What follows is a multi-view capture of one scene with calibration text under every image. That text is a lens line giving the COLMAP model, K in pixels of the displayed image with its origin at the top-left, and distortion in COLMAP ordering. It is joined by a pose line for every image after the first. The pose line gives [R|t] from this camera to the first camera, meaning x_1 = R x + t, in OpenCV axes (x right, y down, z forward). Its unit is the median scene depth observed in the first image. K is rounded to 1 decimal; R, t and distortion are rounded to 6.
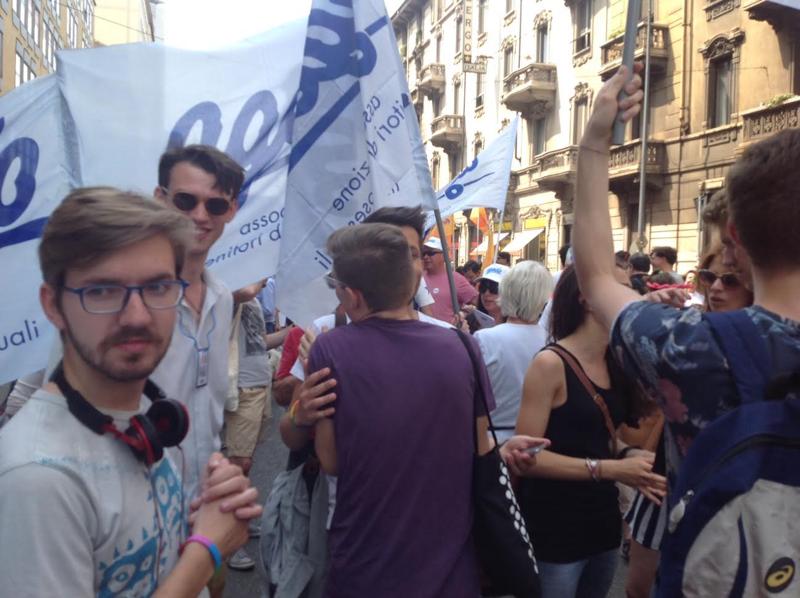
lens RADIAL K [[662.7, 0, 394.4], [0, 662.7, 296.5], [0, 0, 1]] dist [0.093794, -0.181065]
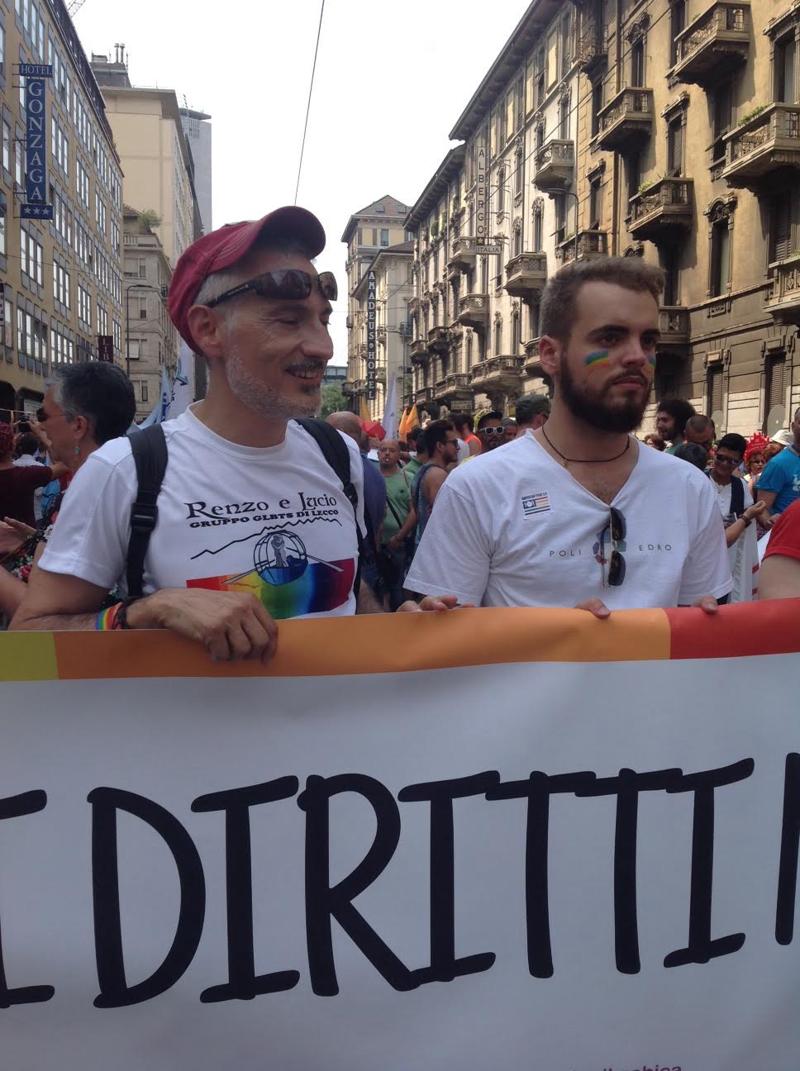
lens RADIAL K [[915.9, 0, 401.0], [0, 915.9, 517.0], [0, 0, 1]] dist [0.104720, -0.233012]
pose [[0.990348, -0.012362, -0.138049, 0.211266], [0.015236, 0.999688, 0.019783, 0.028086], [0.137762, -0.021696, 0.990228, -0.449645]]
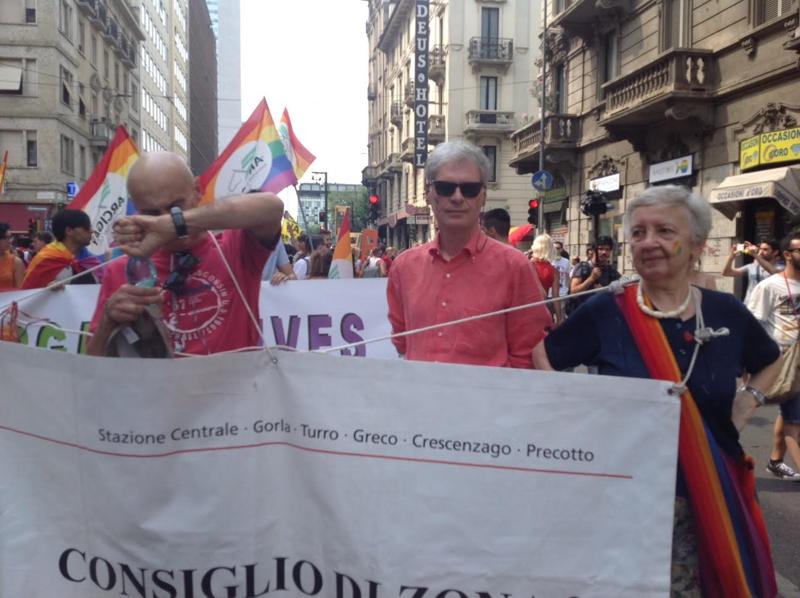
lens RADIAL K [[689.1, 0, 408.4], [0, 689.1, 298.9], [0, 0, 1]] dist [0.034128, -0.105537]
pose [[0.993108, -0.015304, -0.116201, -0.182745], [0.016789, 0.999789, 0.011811, -0.057480], [0.115996, -0.013681, 0.993155, 1.229544]]
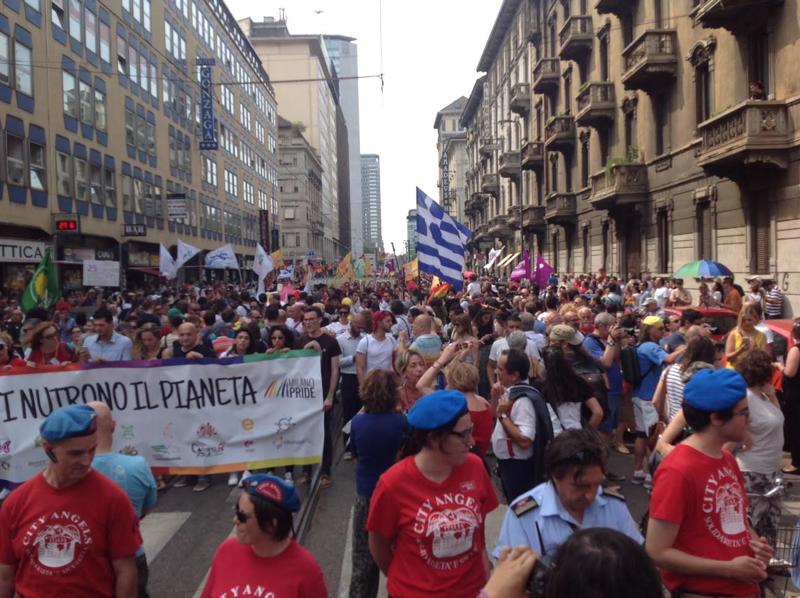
lens RADIAL K [[667.3, 0, 414.9], [0, 667.3, 301.2], [0, 0, 1]] dist [0.100221, -0.213597]
pose [[0.962747, -0.040379, -0.267373, 0.413267], [0.040433, 0.999168, -0.005303, 0.013990], [0.267365, -0.005705, 0.963578, -0.634340]]
